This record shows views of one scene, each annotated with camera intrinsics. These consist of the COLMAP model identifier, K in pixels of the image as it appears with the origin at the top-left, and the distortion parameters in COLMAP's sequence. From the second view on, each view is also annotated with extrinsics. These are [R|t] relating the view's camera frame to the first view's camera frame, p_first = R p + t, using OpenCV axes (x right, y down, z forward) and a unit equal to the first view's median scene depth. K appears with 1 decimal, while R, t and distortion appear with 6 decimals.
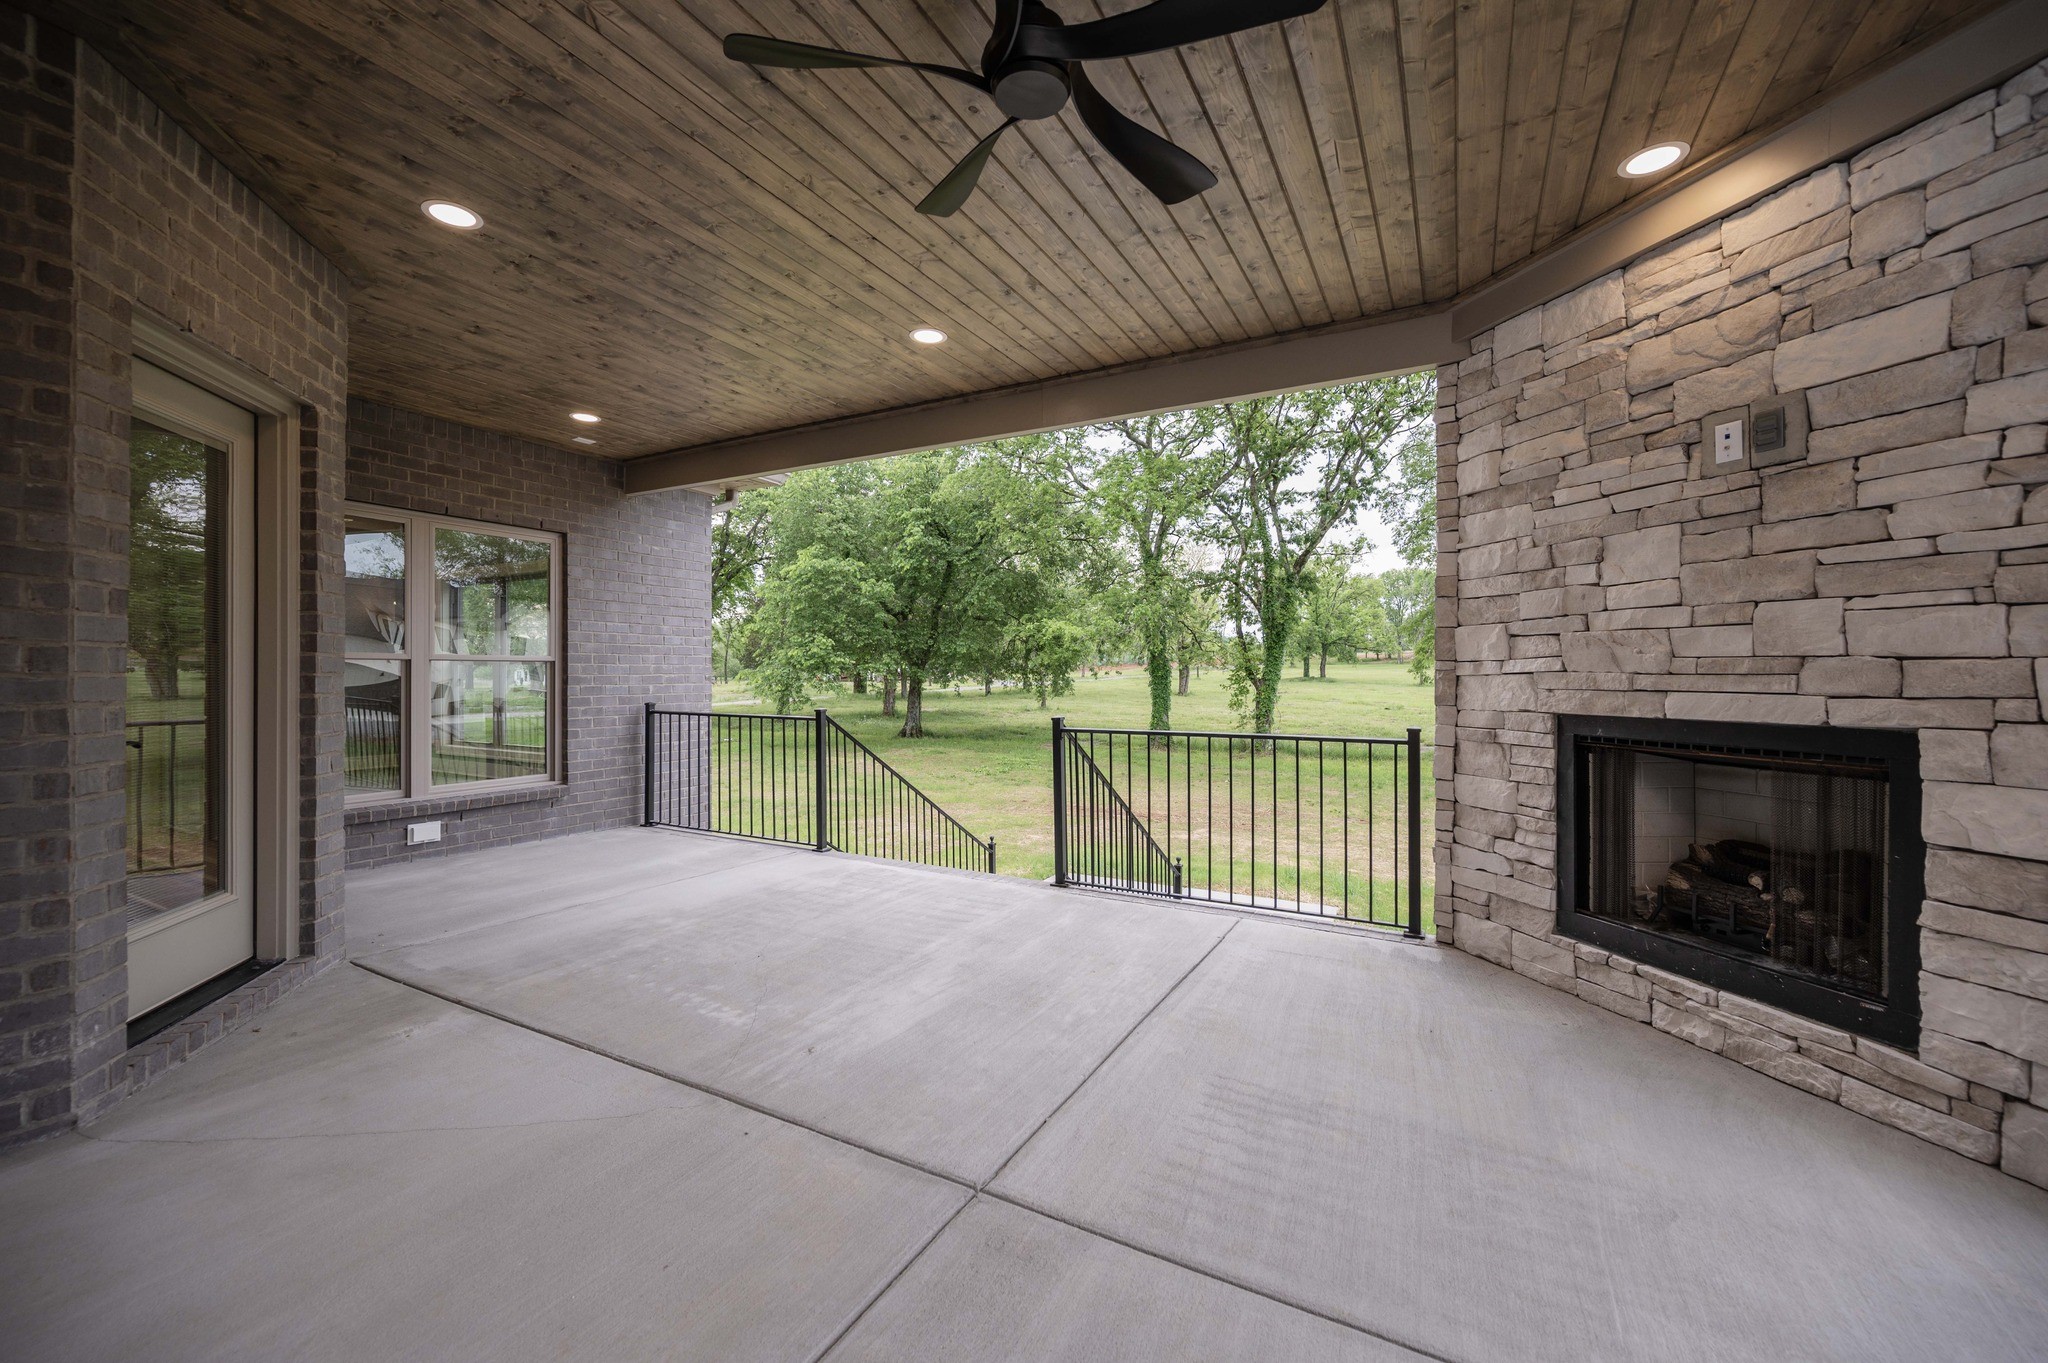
lens RADIAL K [[796.5, 0, 1026.7], [0, 796.5, 674.0], [0, 0, 1]] dist [-0.000677, -0.000142]
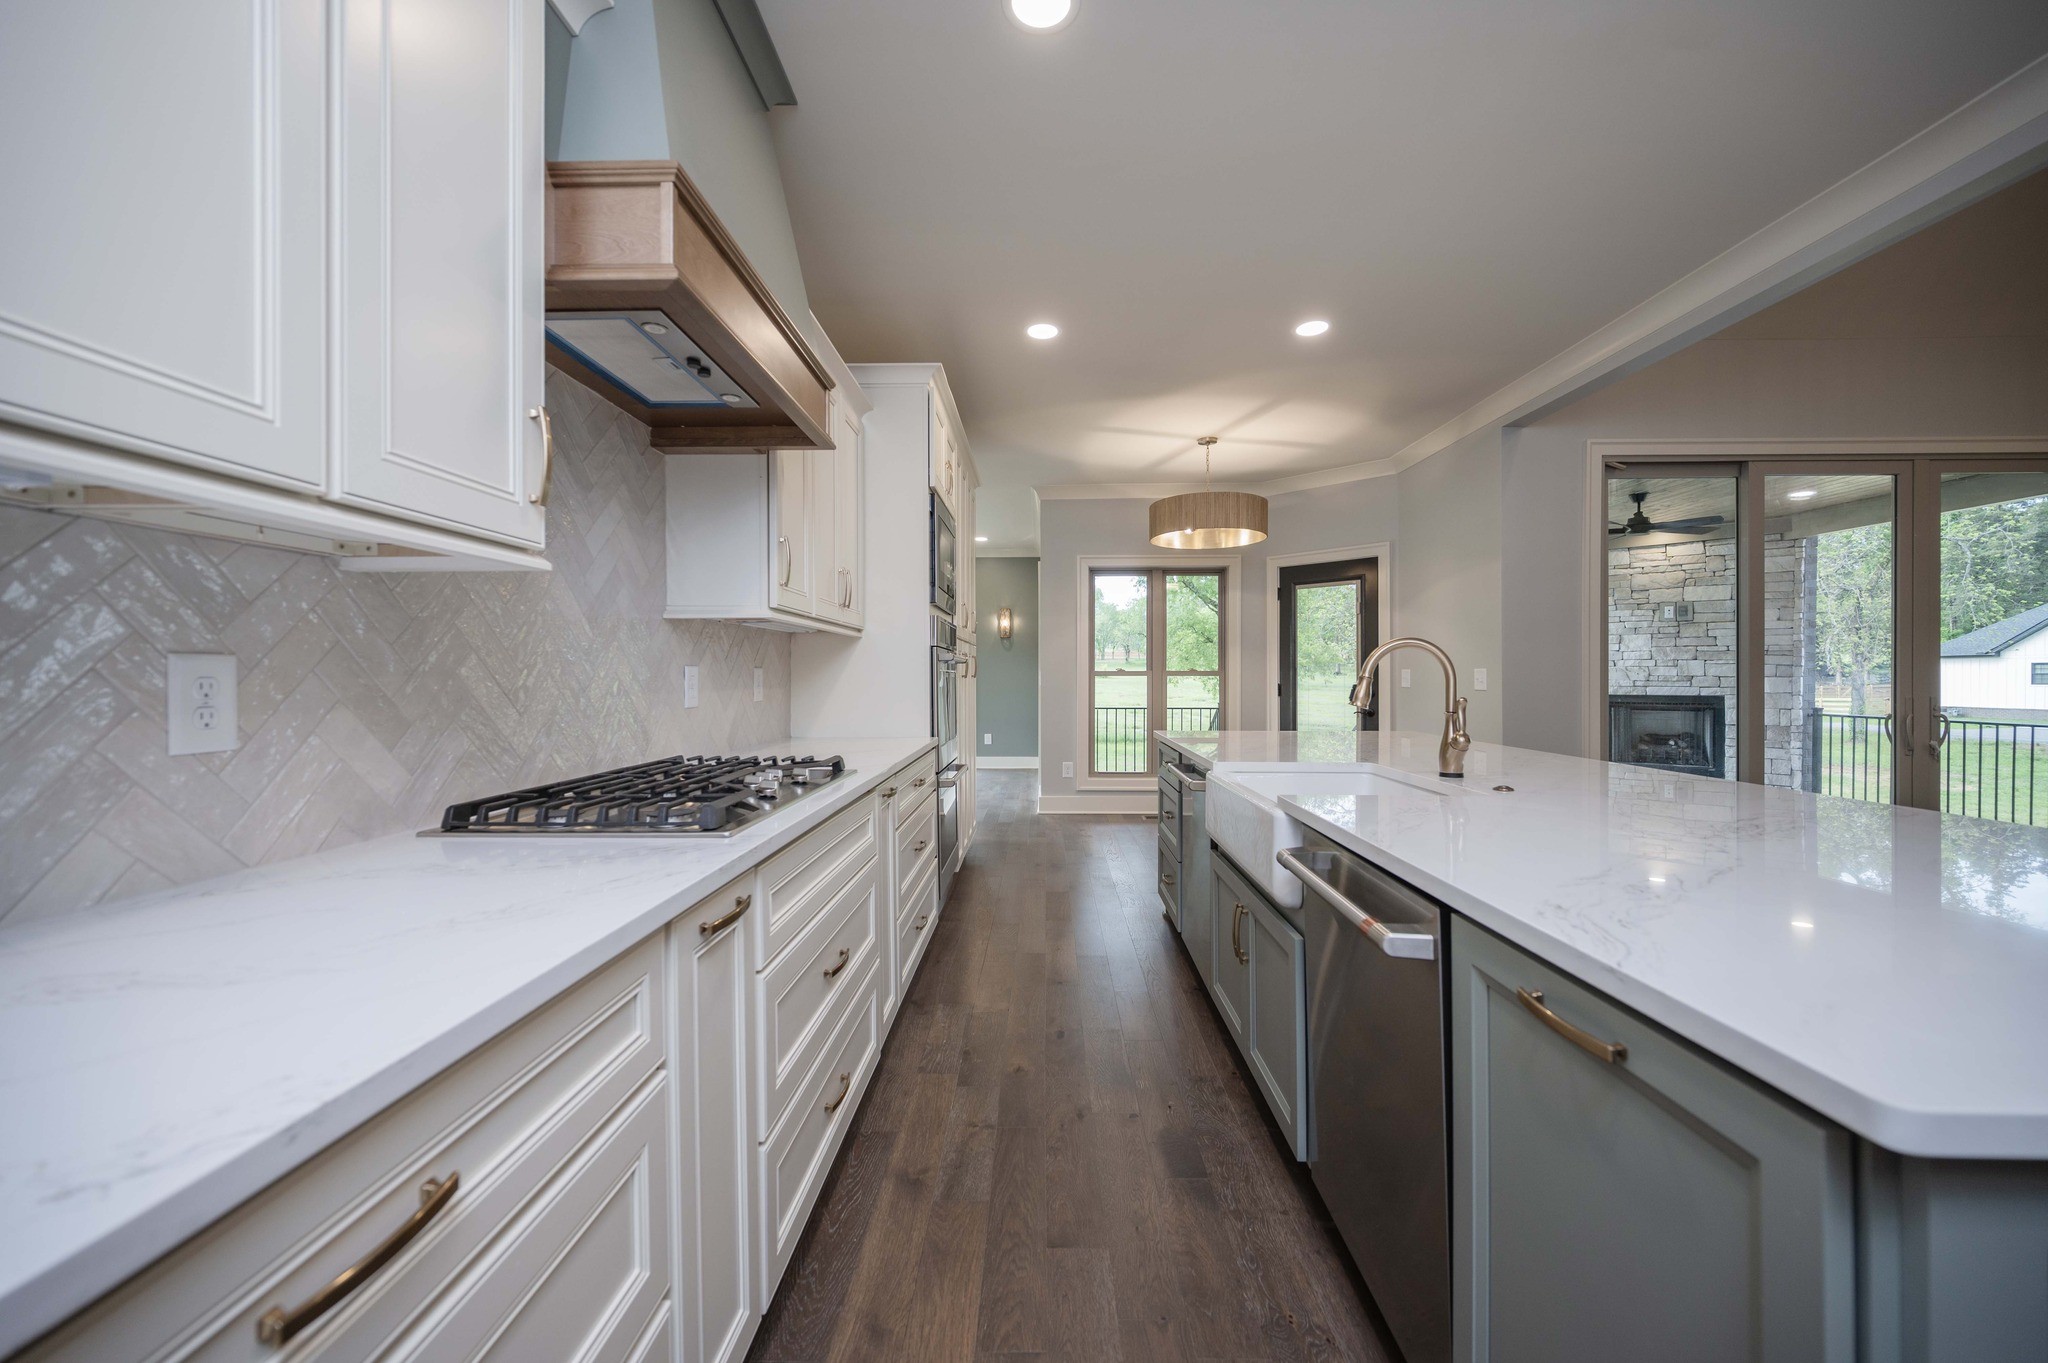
lens RADIAL K [[802.1, 0, 1024.8], [0, 802.1, 677.2], [0, 0, 1]] dist [-0.000916, -0.000311]
pose [[0.891116, -0.004452, 0.453754, -2.741568], [0.003306, 0.999989, 0.003319, -0.032404], [-0.453764, -0.001457, 0.891121, -0.697119]]
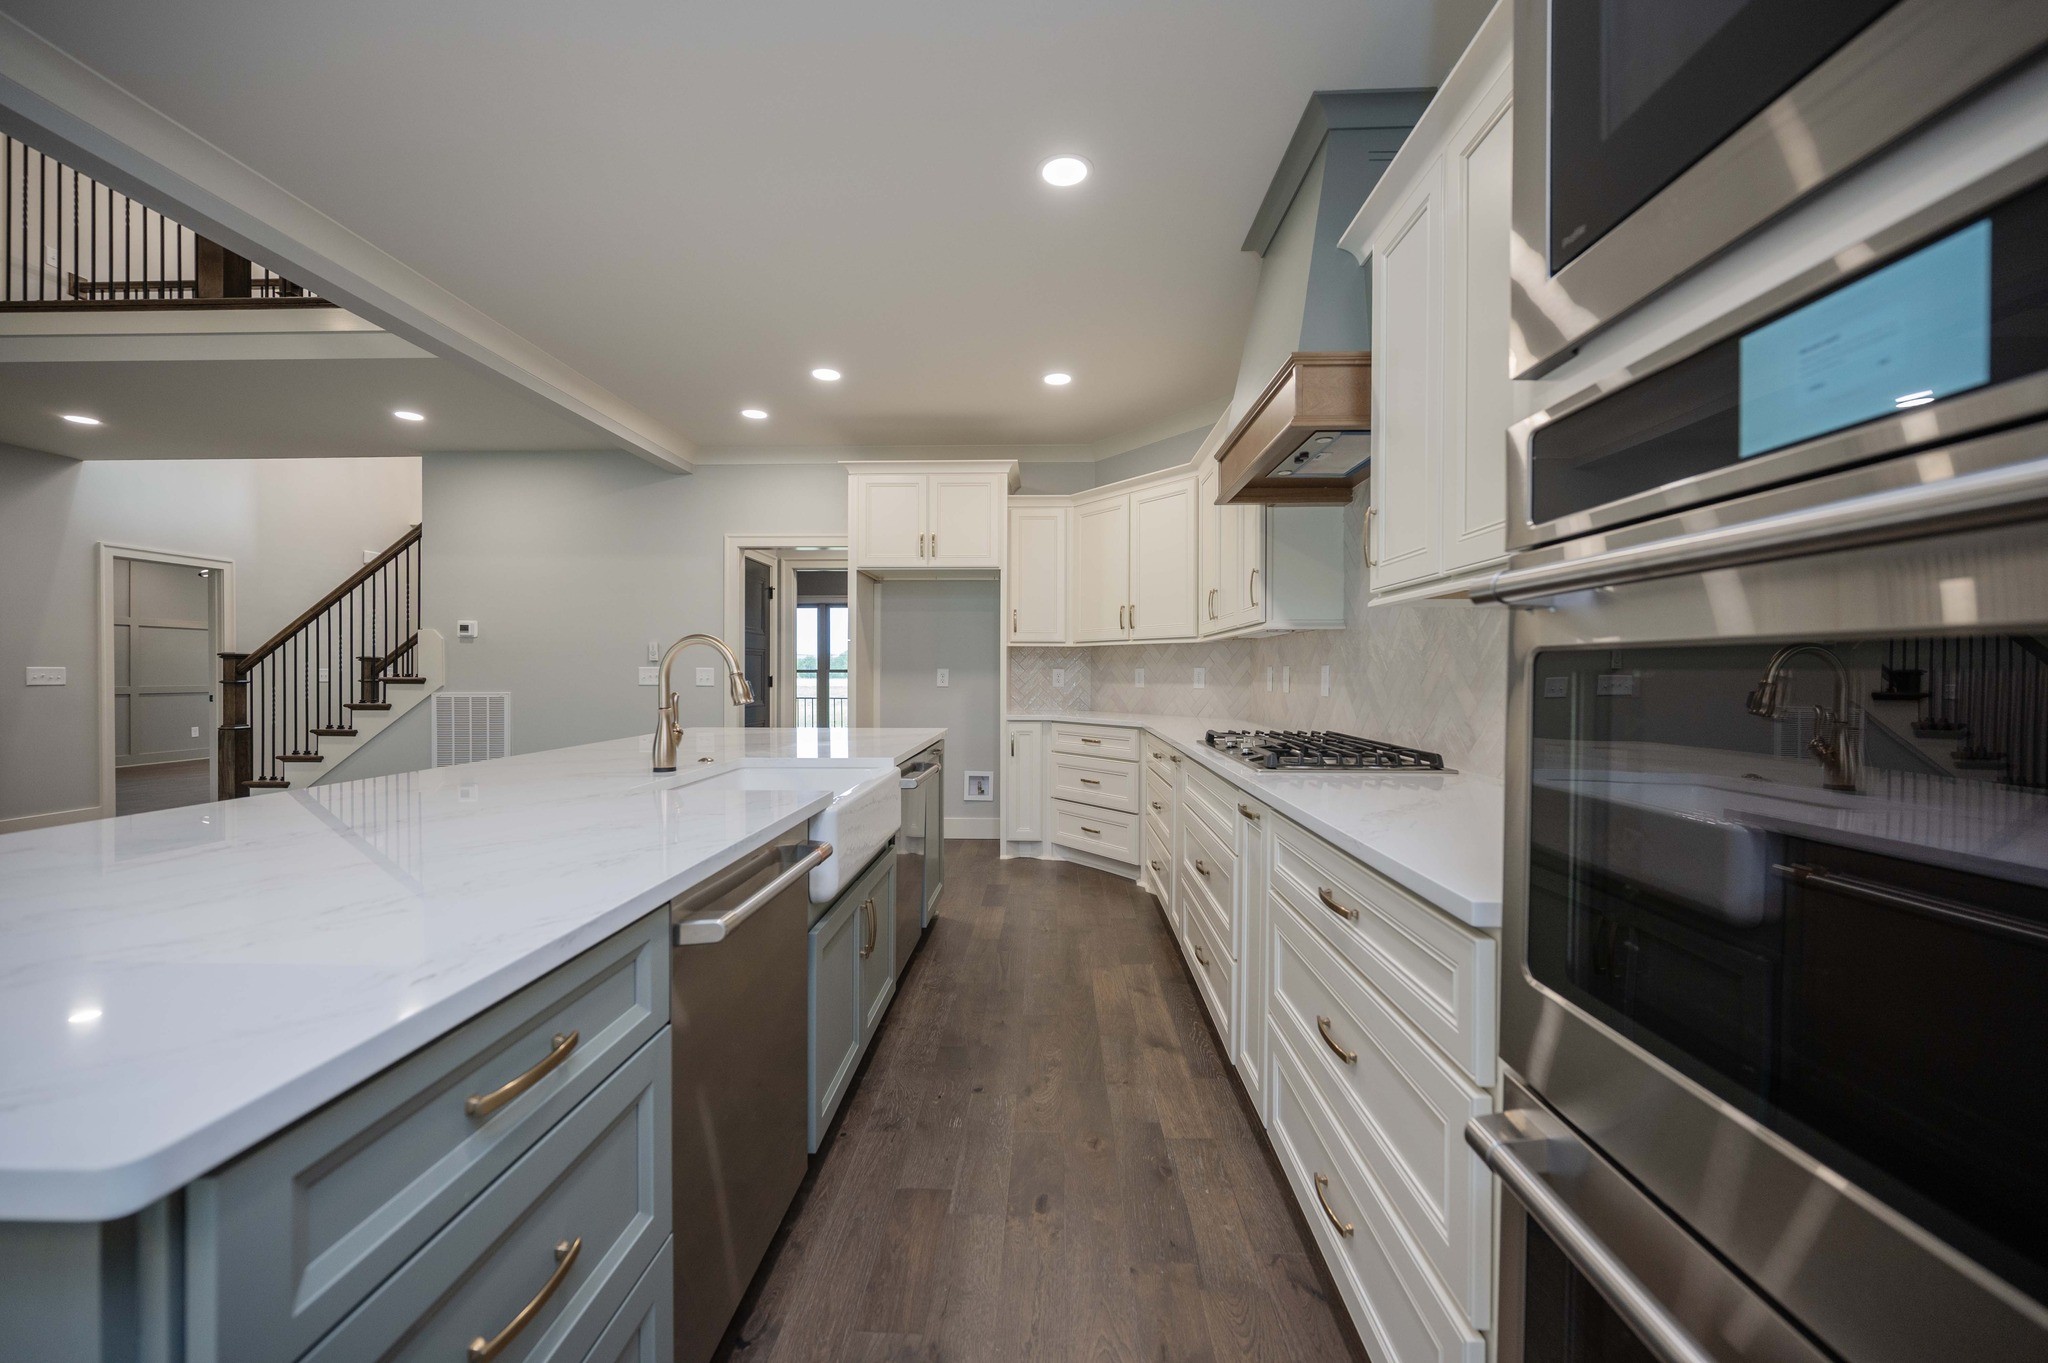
lens RADIAL K [[802.1, 0, 1024.8], [0, 802.1, 677.2], [0, 0, 1]] dist [-0.000916, -0.000311]
pose [[-0.895331, -0.000722, -0.445401, -1.997416], [-0.003176, 0.999984, 0.004764, -0.029965], [0.445391, 0.005680, -0.895318, 0.656751]]
